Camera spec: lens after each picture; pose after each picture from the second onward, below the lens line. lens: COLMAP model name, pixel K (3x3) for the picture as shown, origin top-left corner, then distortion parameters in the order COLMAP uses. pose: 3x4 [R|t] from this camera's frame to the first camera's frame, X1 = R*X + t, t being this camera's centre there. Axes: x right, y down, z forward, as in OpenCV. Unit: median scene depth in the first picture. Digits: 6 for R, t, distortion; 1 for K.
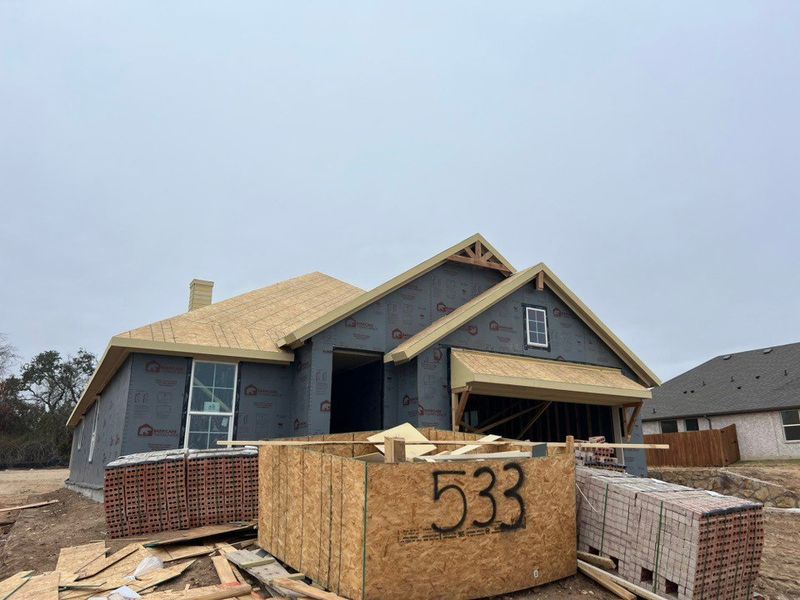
lens RADIAL K [[588.0, 0, 402.4], [0, 588.0, 302.2], [0, 0, 1]] dist [0.077673, -0.002082]
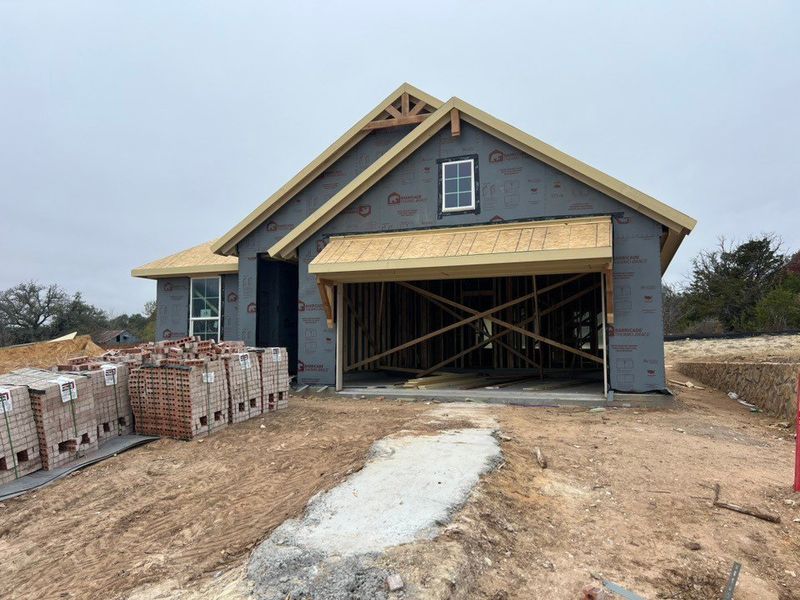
lens RADIAL K [[588.0, 0, 400.6], [0, 588.0, 303.5], [0, 0, 1]] dist [0.077673, -0.002082]
pose [[0.648742, -0.063167, -0.758382, 0.765939], [0.213750, 0.971557, 0.101925, 0.098545], [0.730373, -0.228227, 0.643792, 0.422363]]
